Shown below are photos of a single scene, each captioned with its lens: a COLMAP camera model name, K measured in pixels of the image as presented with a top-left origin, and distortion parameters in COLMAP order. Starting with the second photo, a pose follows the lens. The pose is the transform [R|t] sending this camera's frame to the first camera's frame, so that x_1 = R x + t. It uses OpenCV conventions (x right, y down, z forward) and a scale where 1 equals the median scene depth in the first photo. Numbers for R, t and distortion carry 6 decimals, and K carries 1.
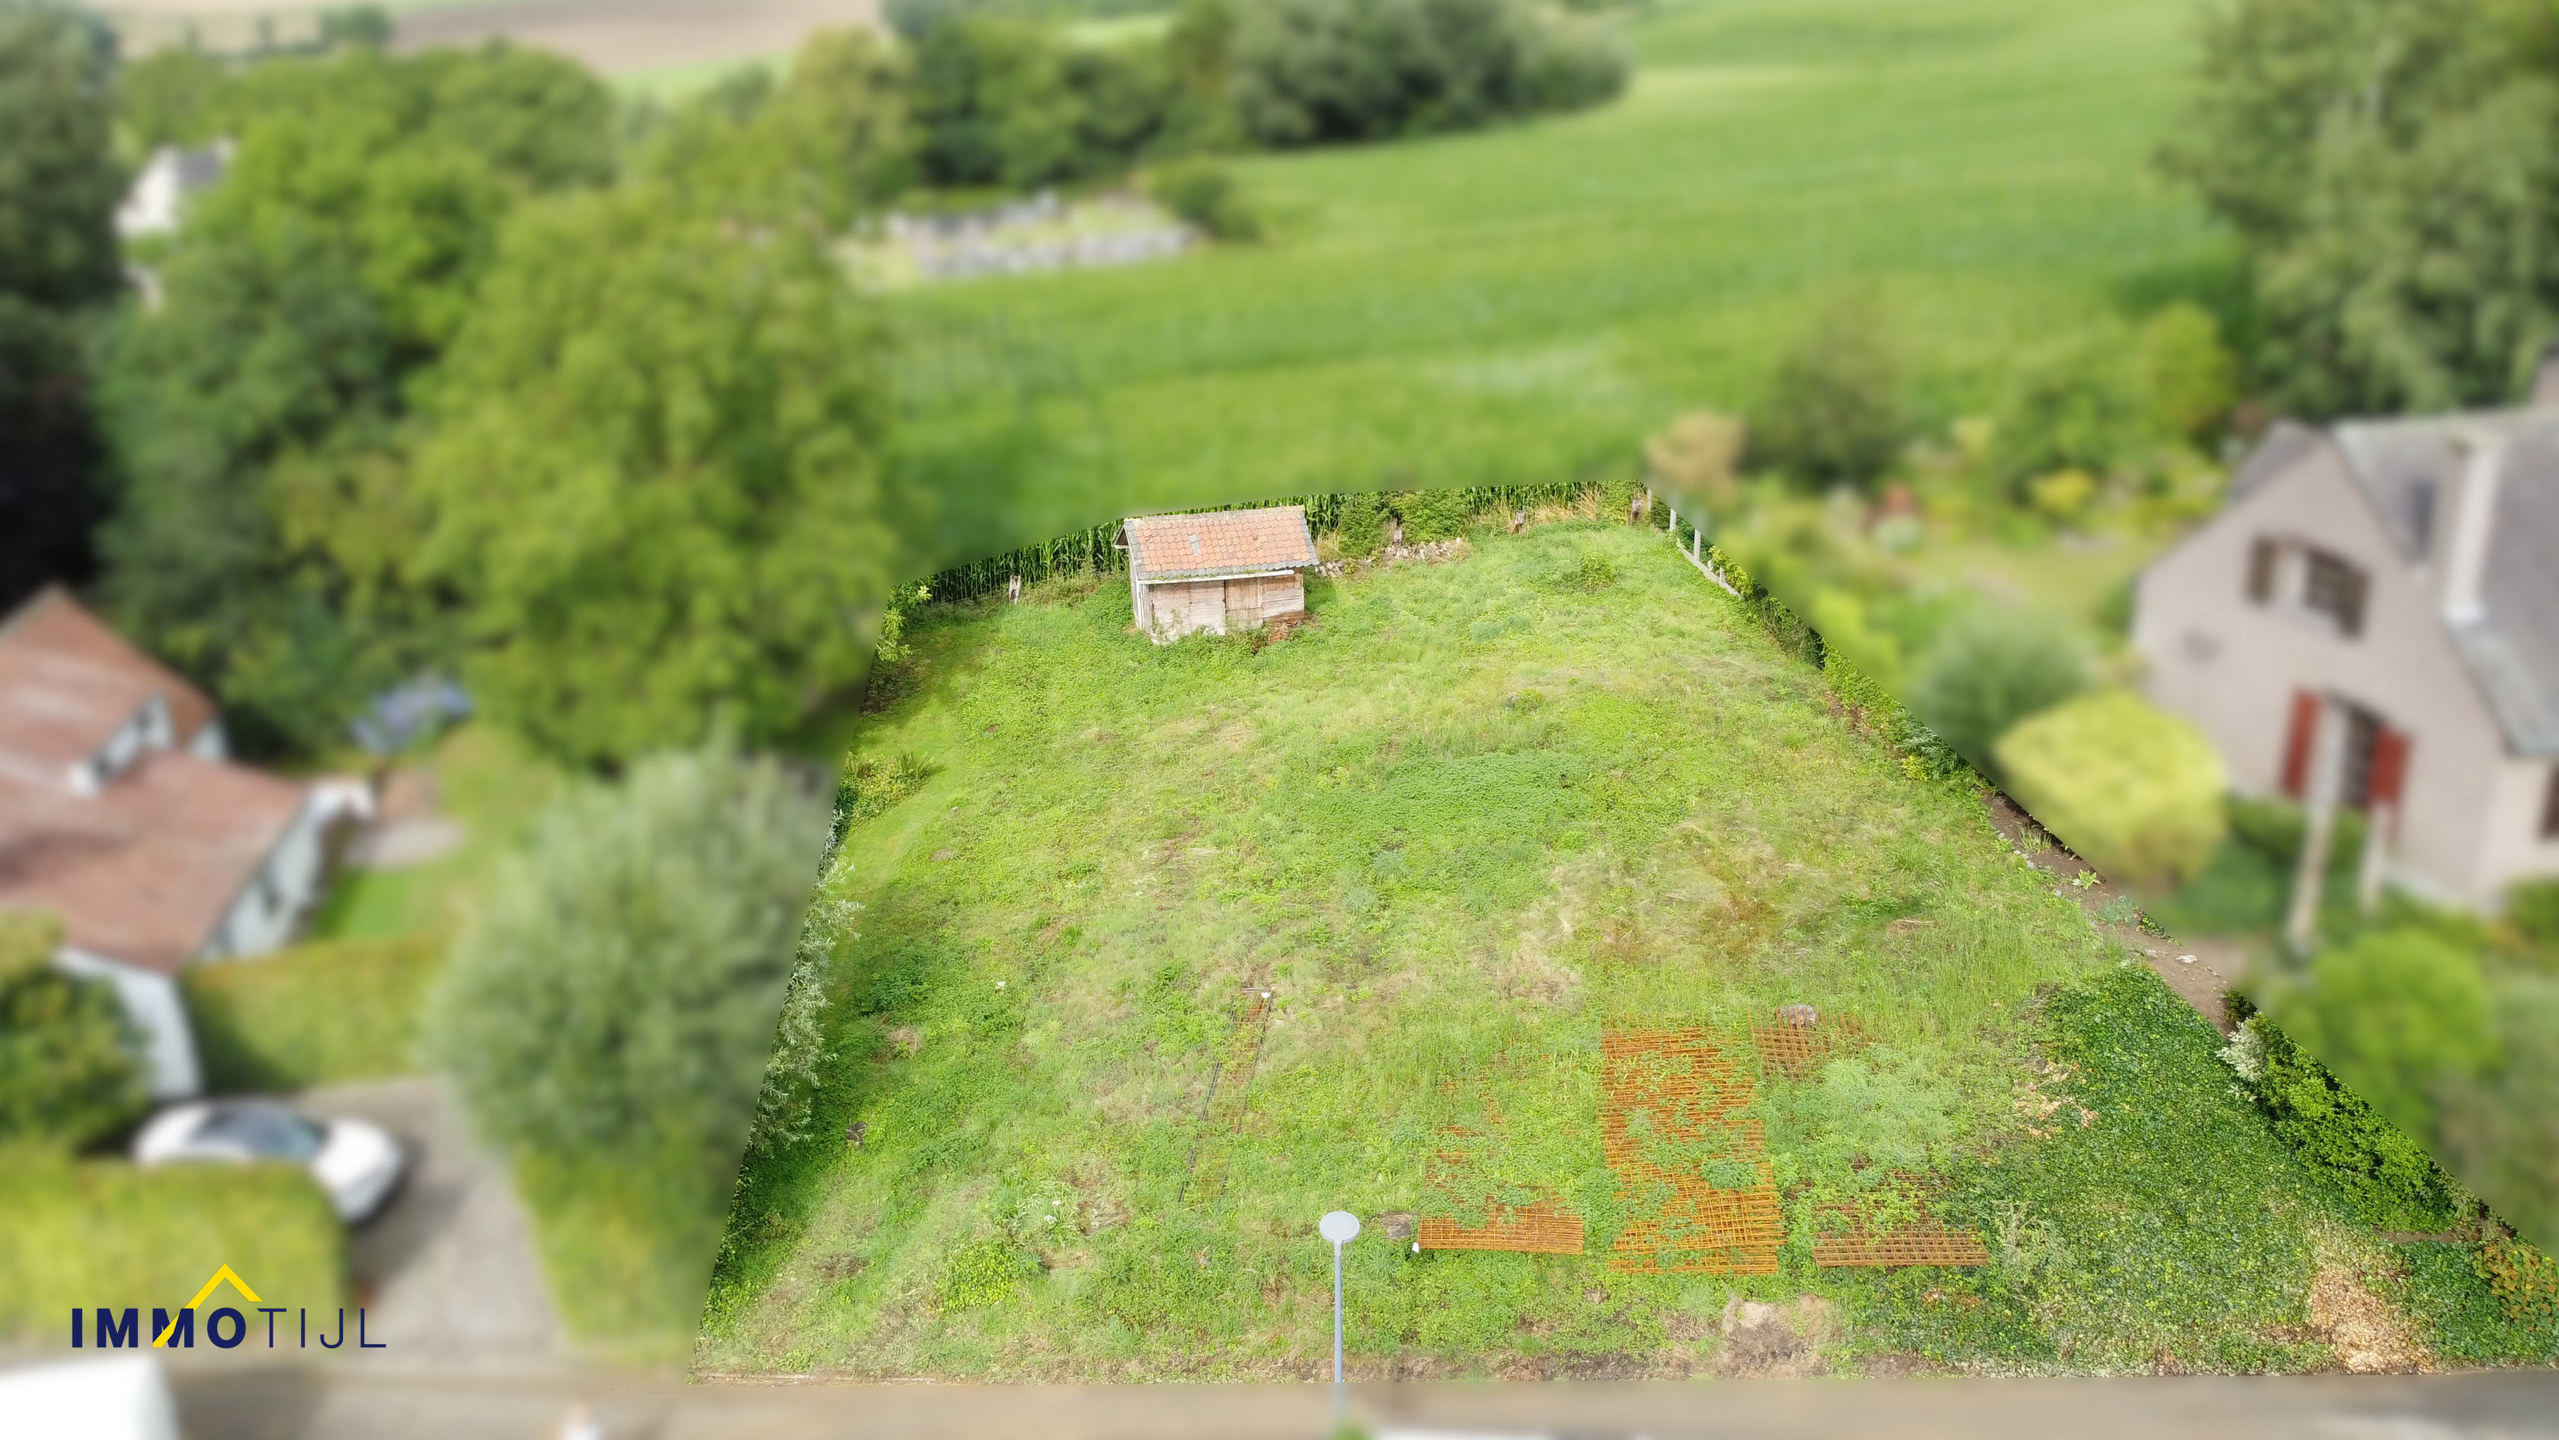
lens RADIAL K [[1752.3, 0, 1279.5], [0, 1752.3, 720.0], [0, 0, 1]] dist [0.000763, -0.005137]
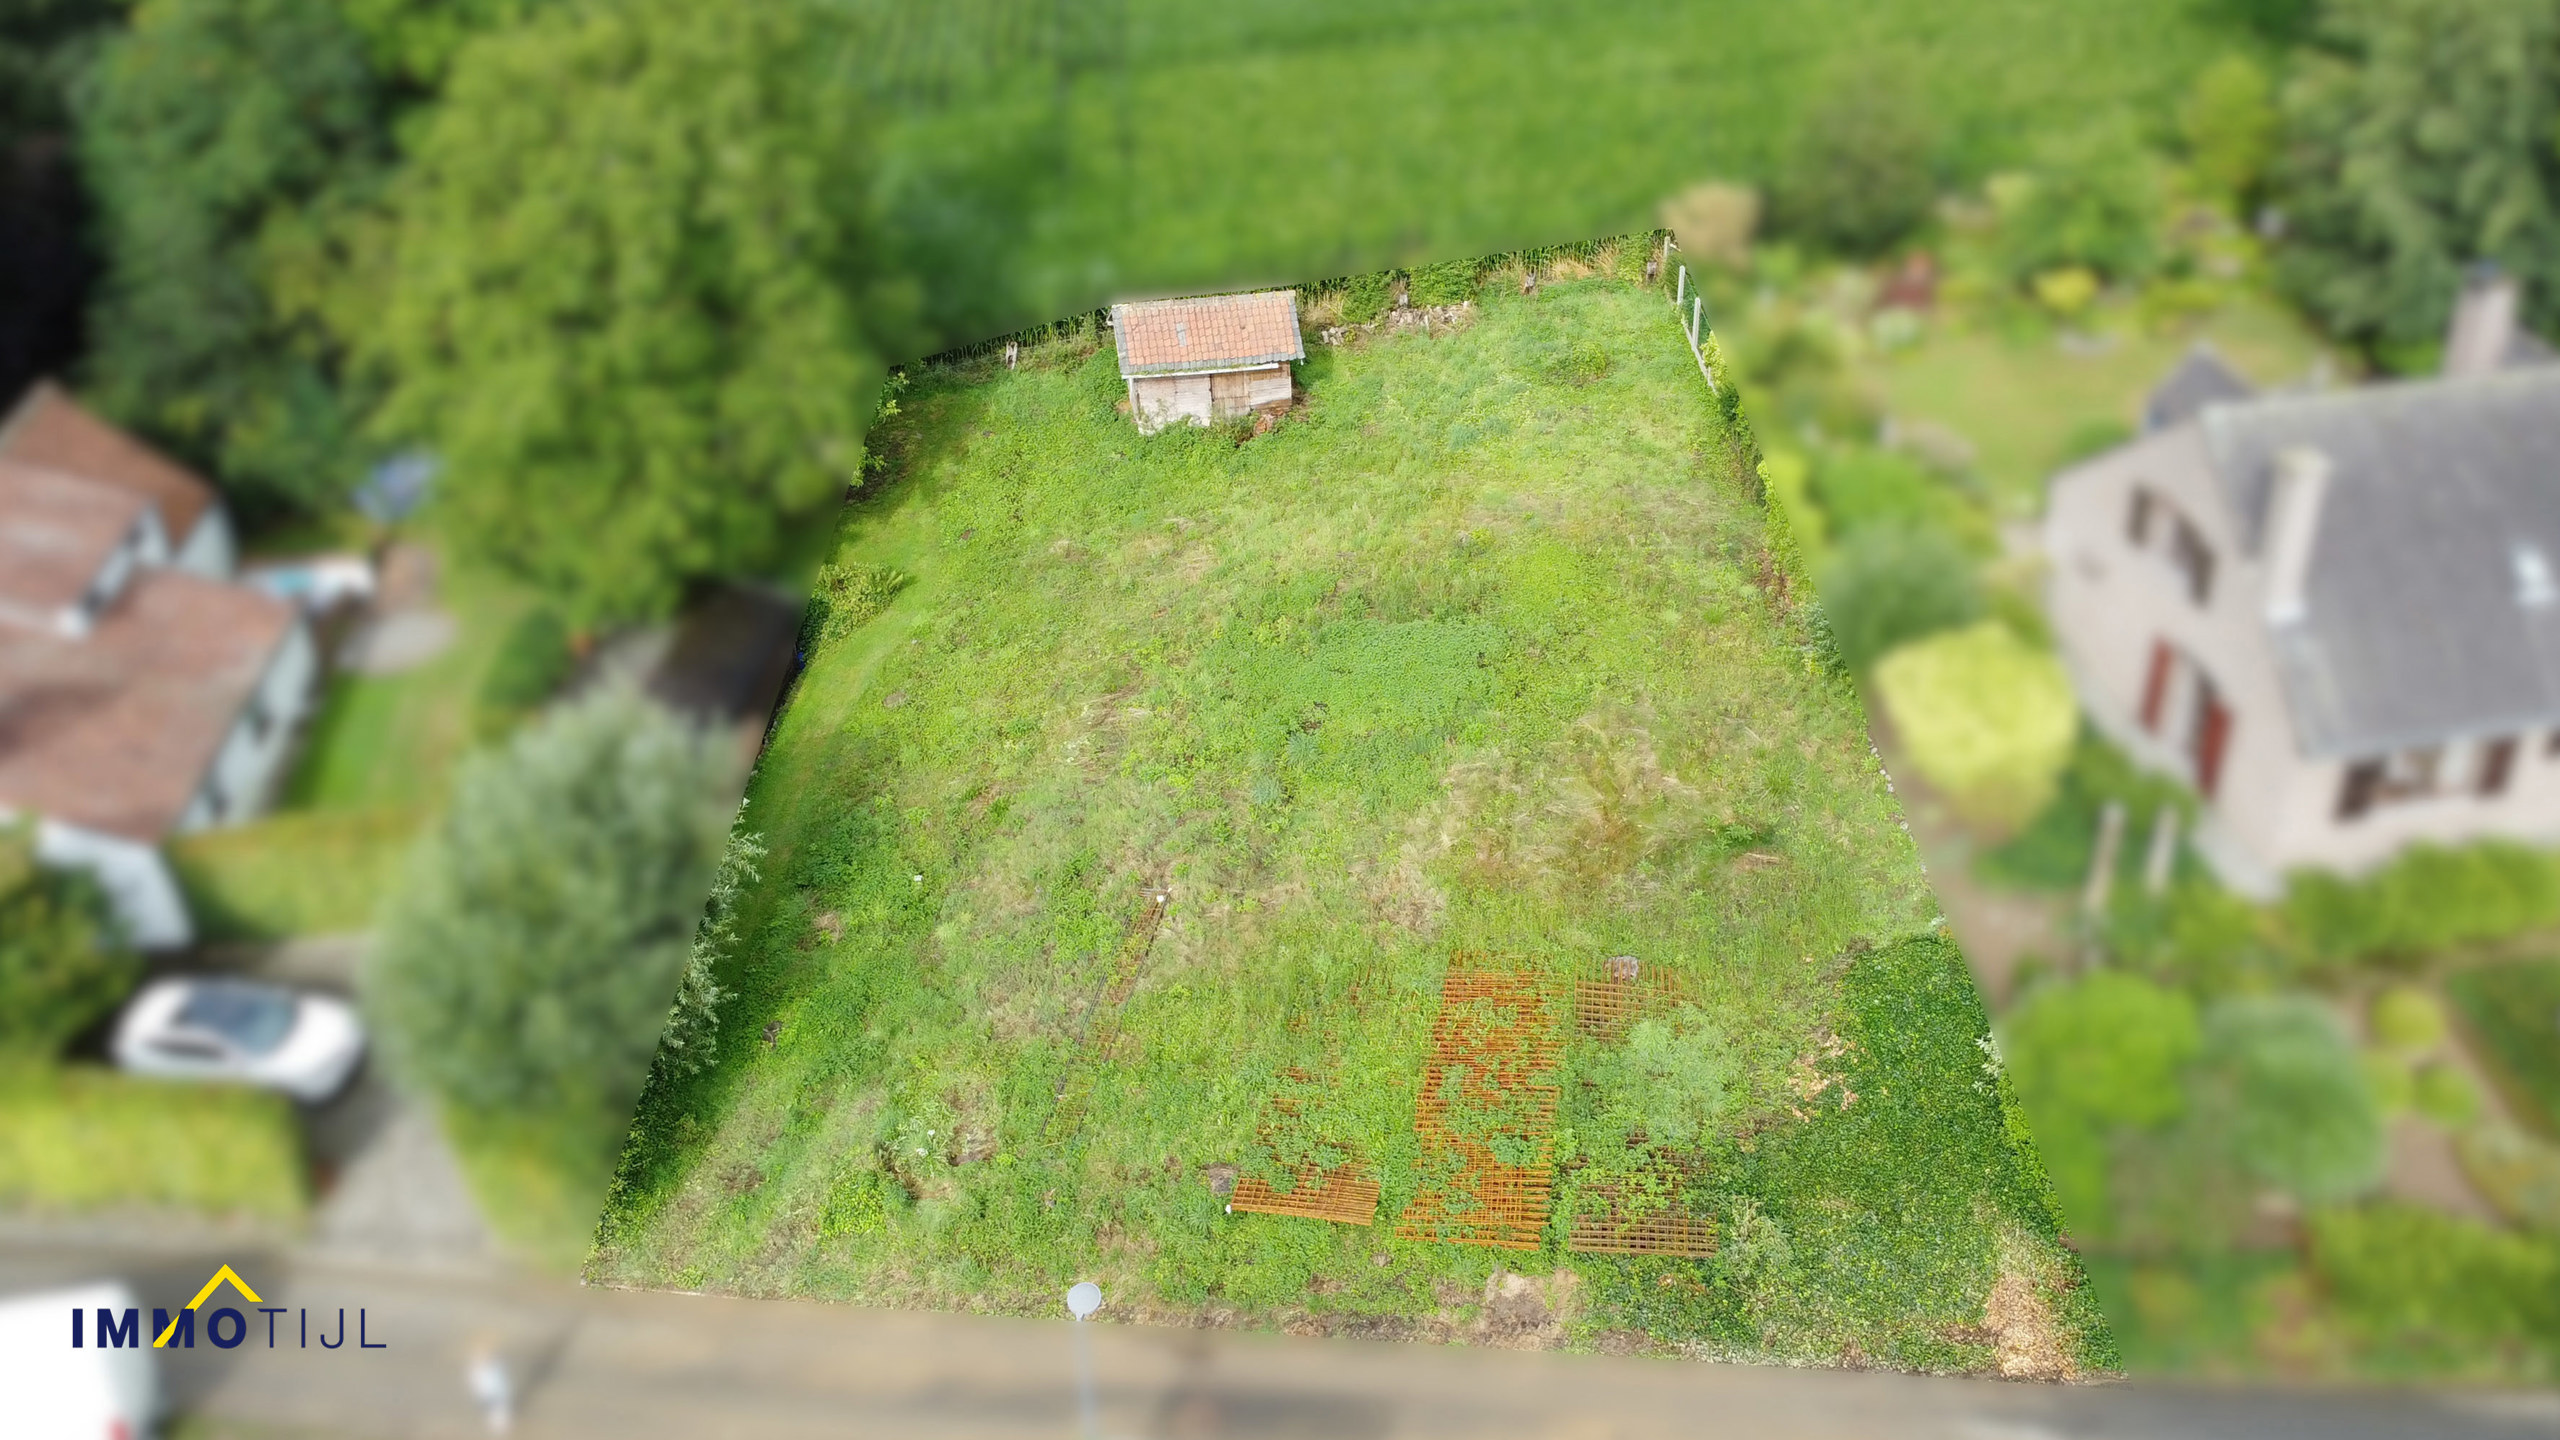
lens RADIAL K [[1729.9, 0, 1280.0], [0, 1729.9, 720.0], [0, 0, 1]] dist [-0.000543, -0.005824]
pose [[0.999456, 0.032296, -0.006747, 0.064647], [-0.030850, 0.987284, 0.155947, -0.112239], [0.011698, -0.155654, 0.987742, -0.035033]]
